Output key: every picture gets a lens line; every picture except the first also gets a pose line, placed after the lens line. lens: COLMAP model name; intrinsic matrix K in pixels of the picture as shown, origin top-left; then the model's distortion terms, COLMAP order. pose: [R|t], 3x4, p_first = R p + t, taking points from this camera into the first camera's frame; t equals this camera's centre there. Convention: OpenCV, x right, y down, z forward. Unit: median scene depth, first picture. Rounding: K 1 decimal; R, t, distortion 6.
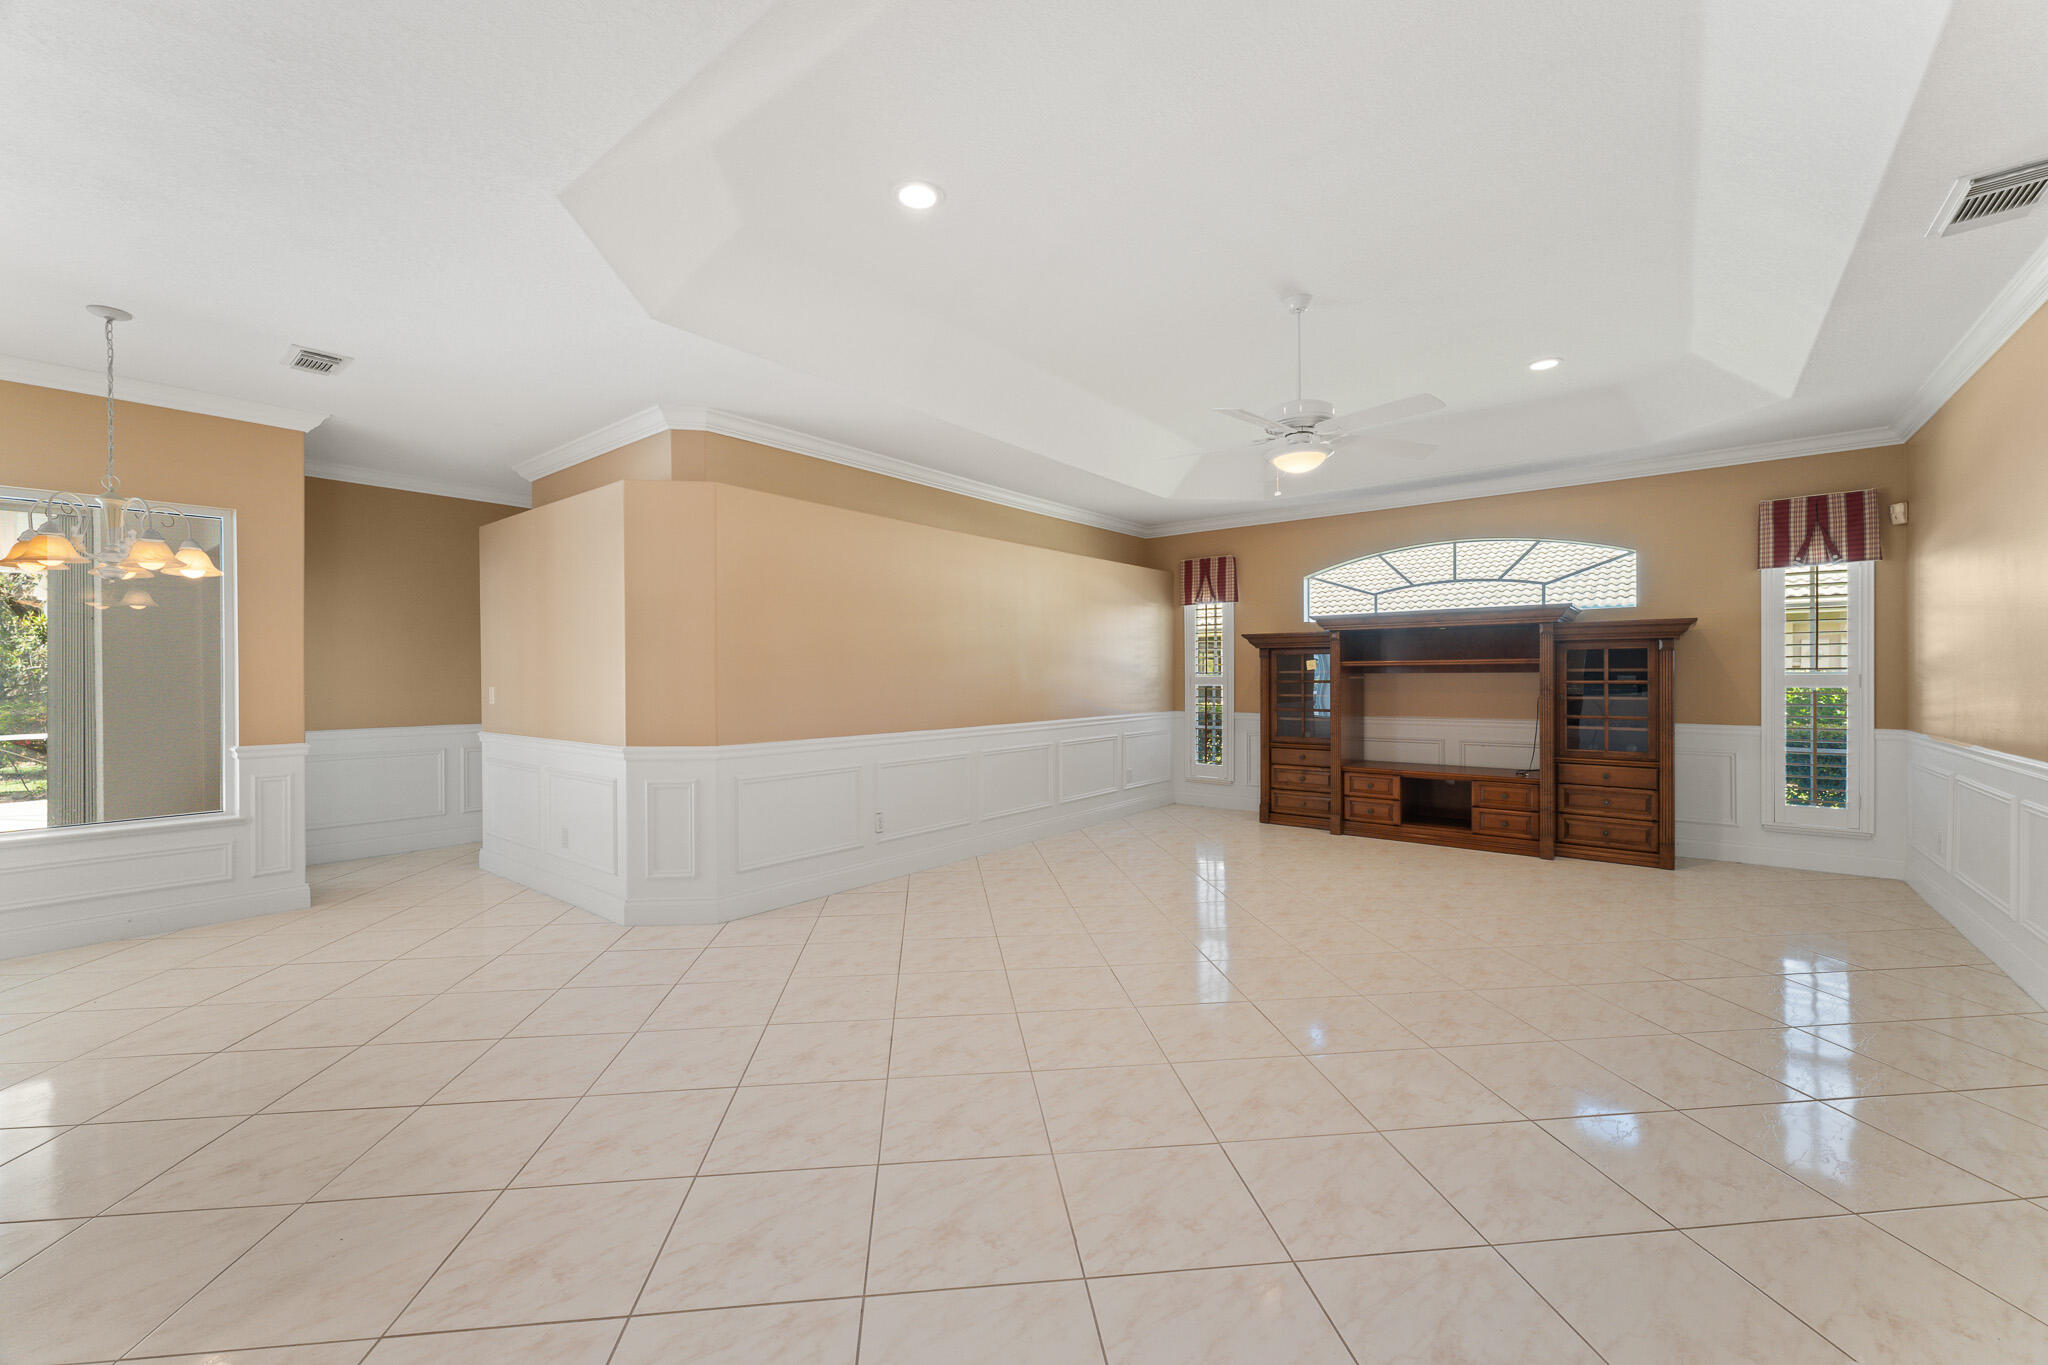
lens RADIAL K [[813.5, 0, 1024.0], [0, 813.5, 682.5], [0, 0, 1]] dist [0.000171, -0.000033]
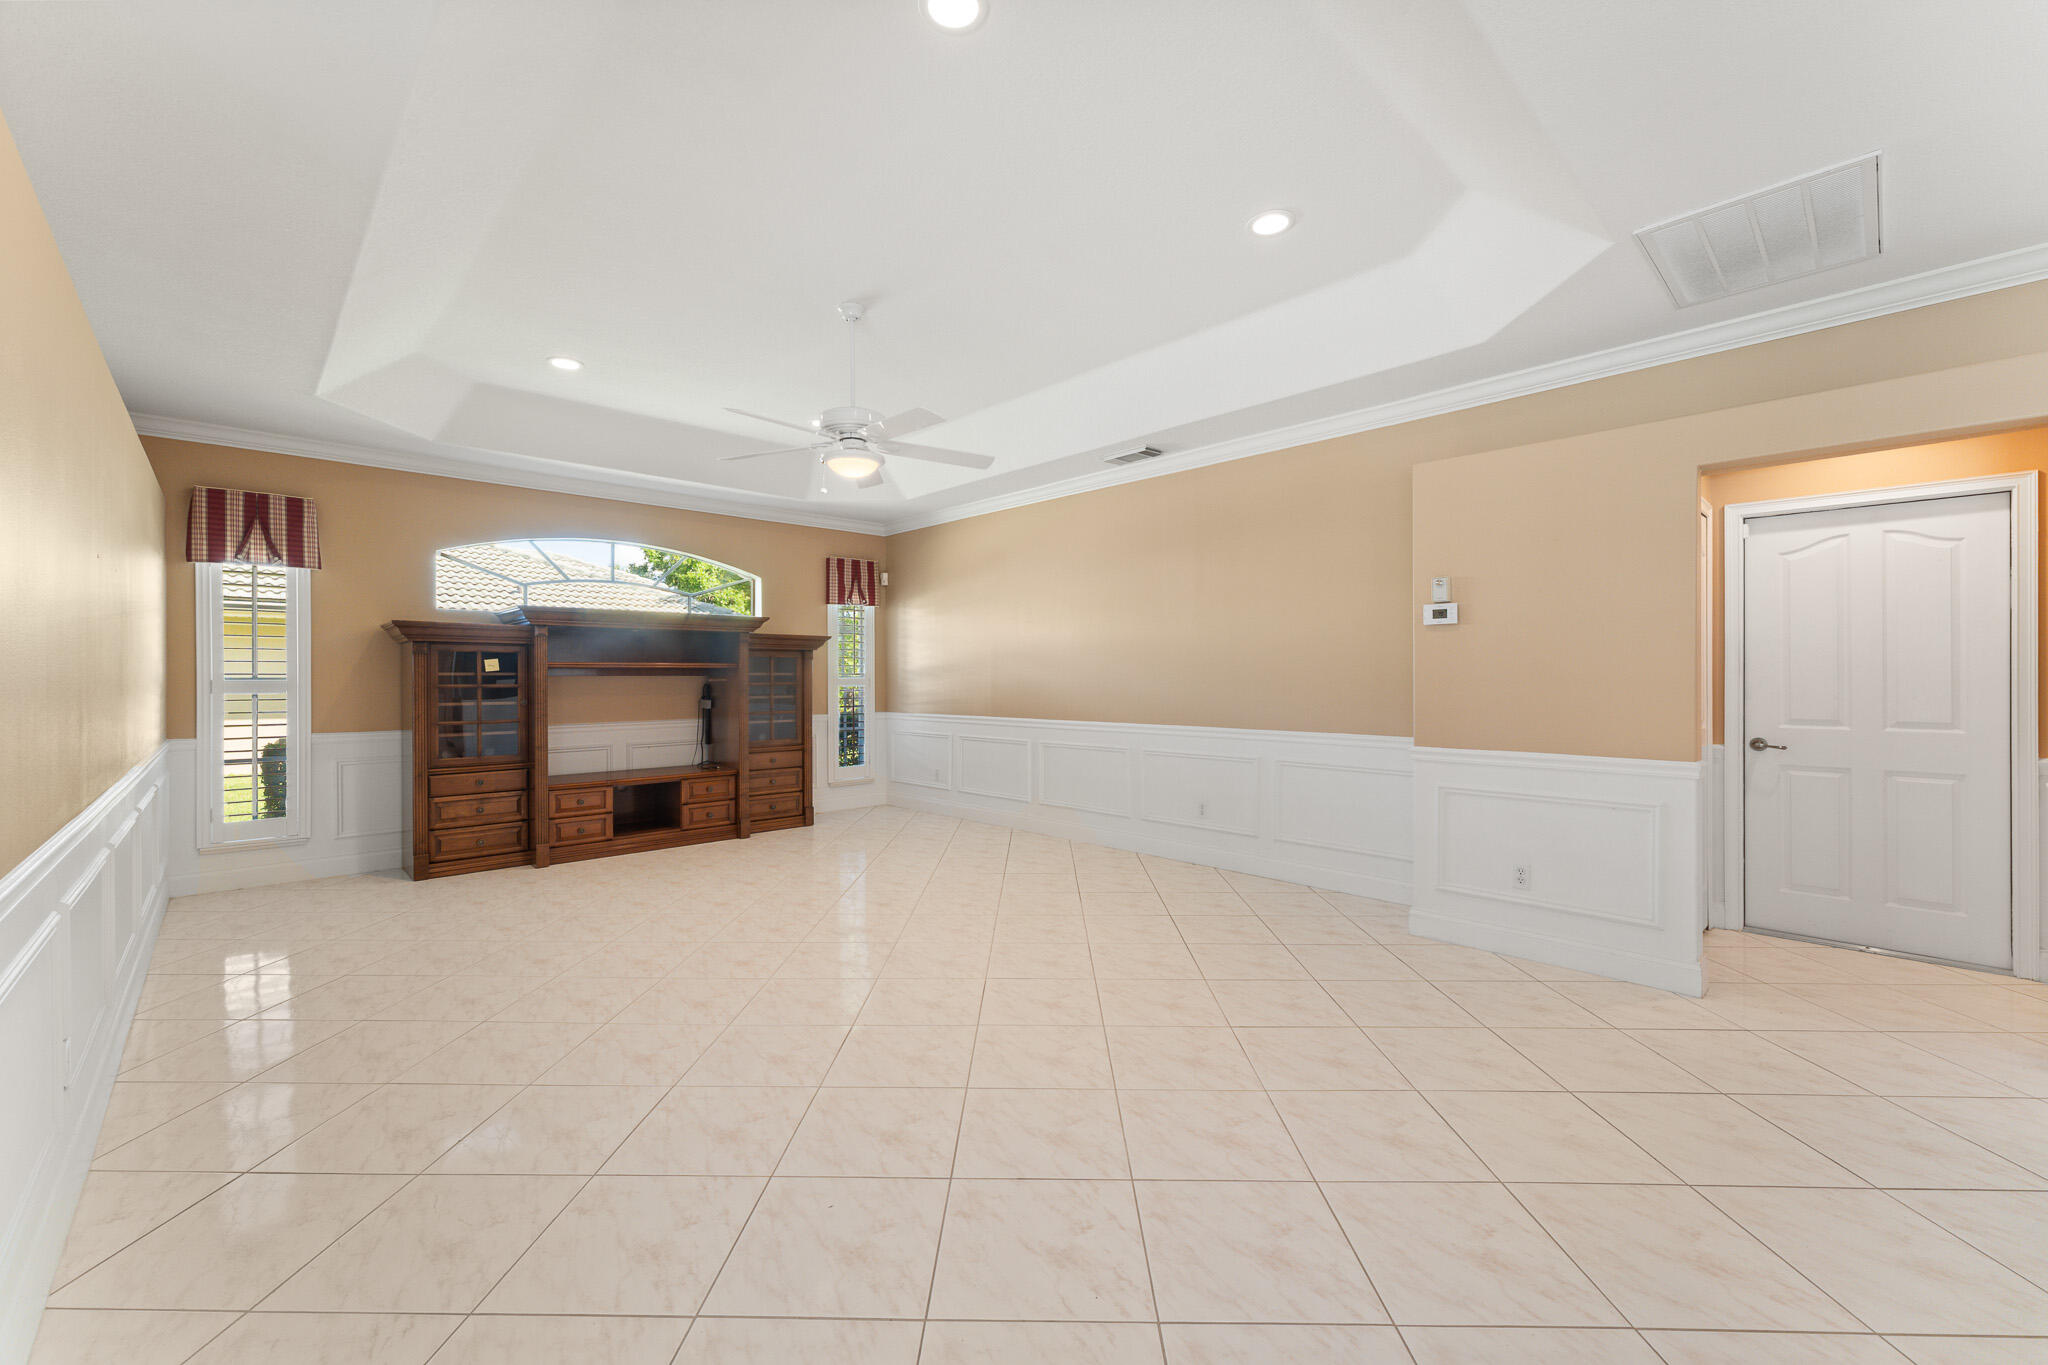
lens RADIAL K [[813.9, 0, 1021.1], [0, 813.9, 677.0], [0, 0, 1]] dist [-0.000729, -0.000262]
pose [[0.139454, 0.003872, 0.990221, -0.416986], [0.008909, 0.999947, -0.005165, -0.001148], [-0.990189, 0.009542, 0.139412, 0.424818]]
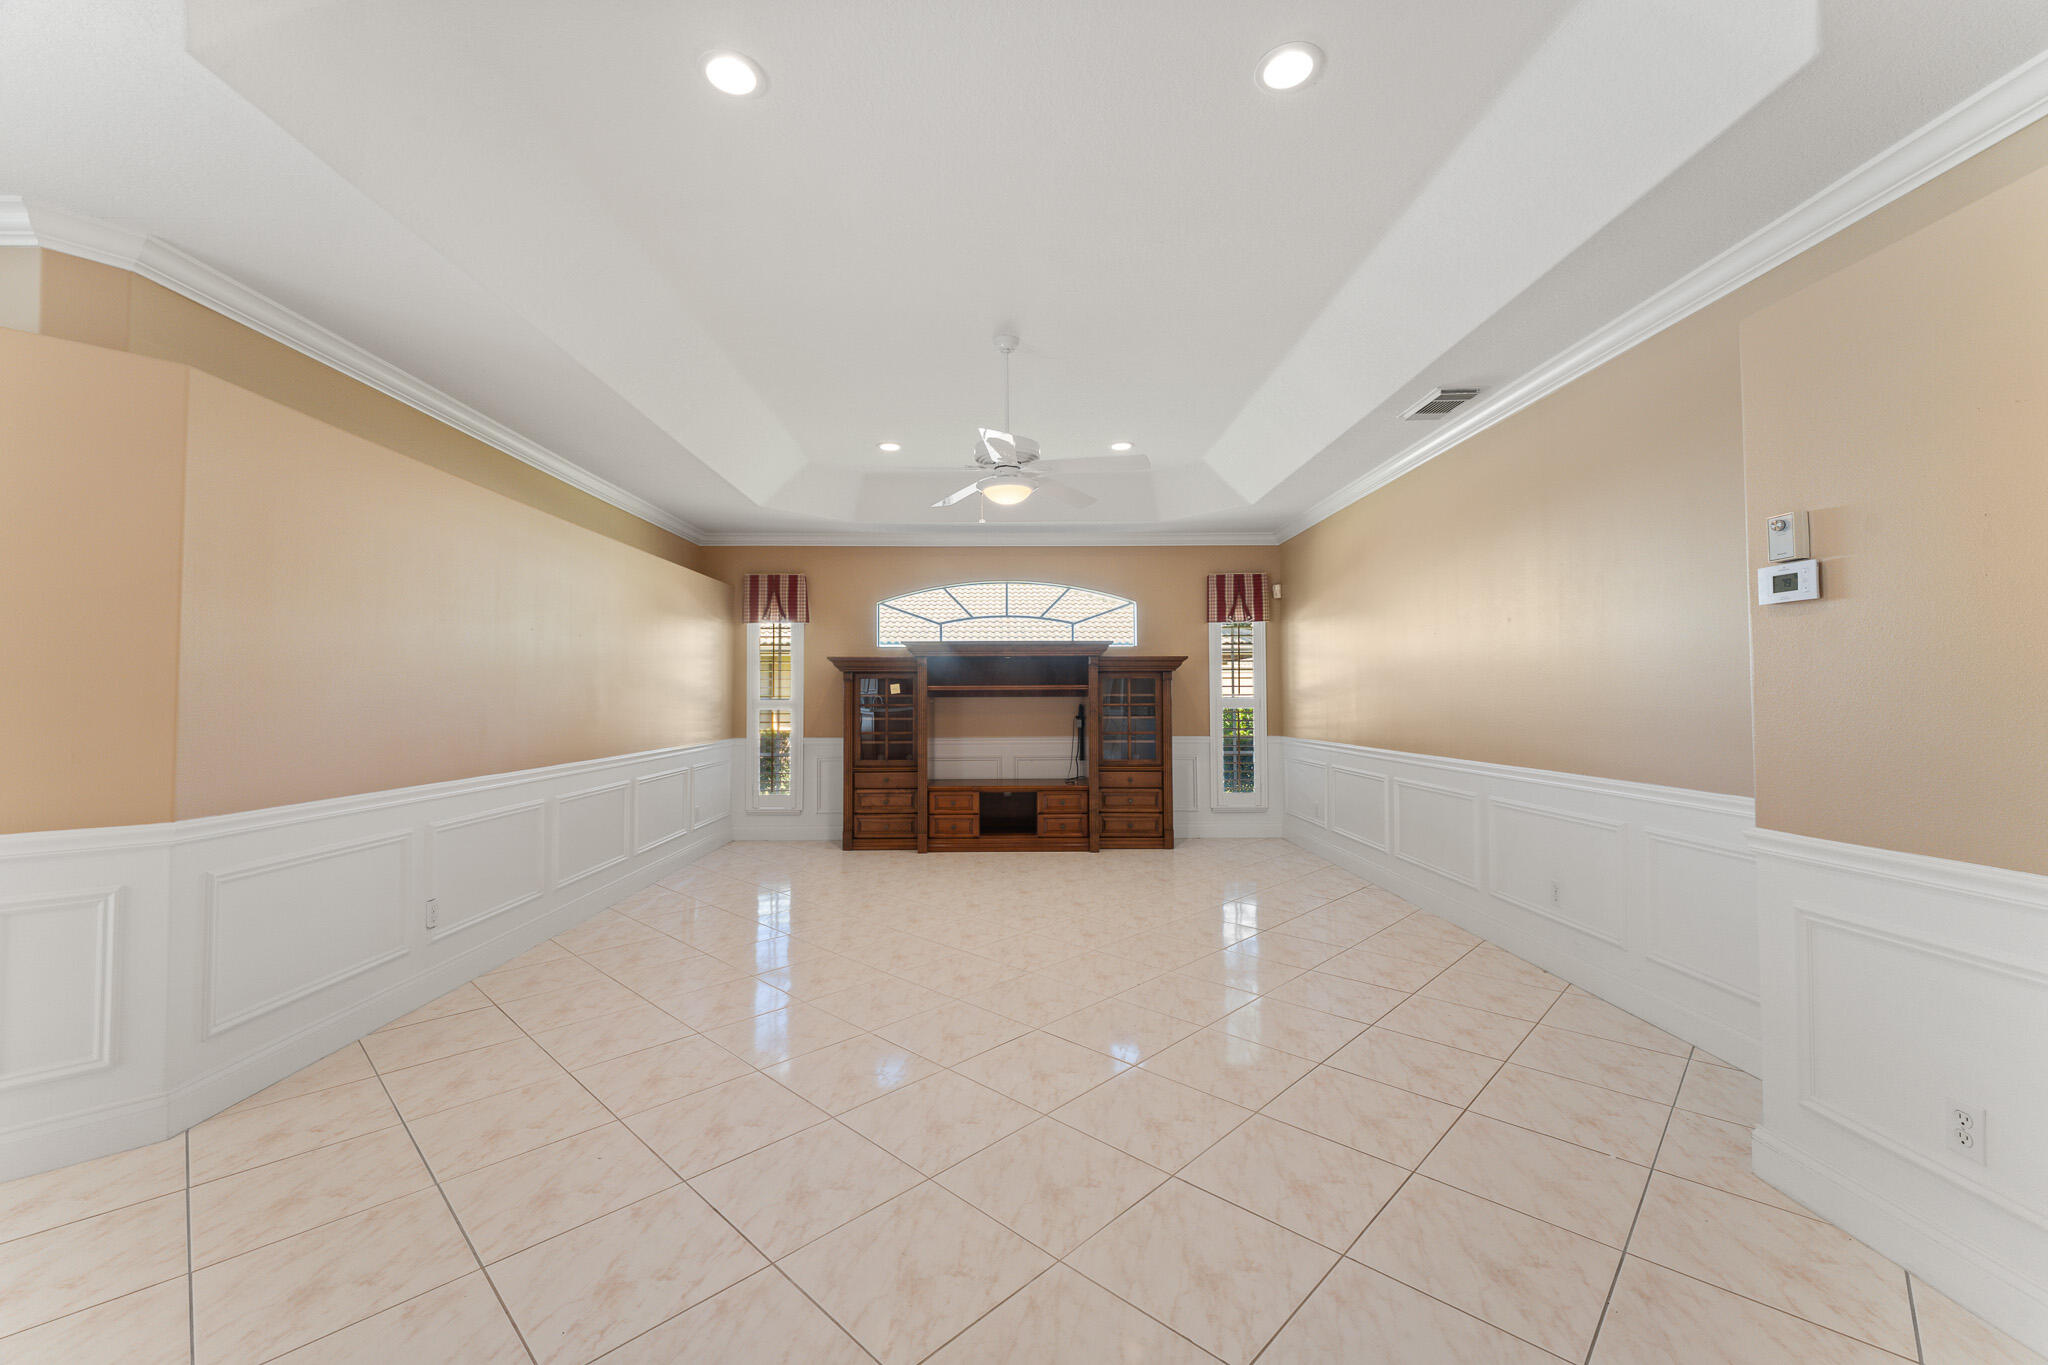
lens RADIAL K [[813.9, 0, 1021.1], [0, 813.9, 677.0], [0, 0, 1]] dist [-0.000729, -0.000262]
pose [[0.771848, 0.018125, 0.635548, -0.198351], [0.004206, 0.999426, -0.033611, -0.001663], [-0.635793, 0.028616, 0.771329, 0.126013]]
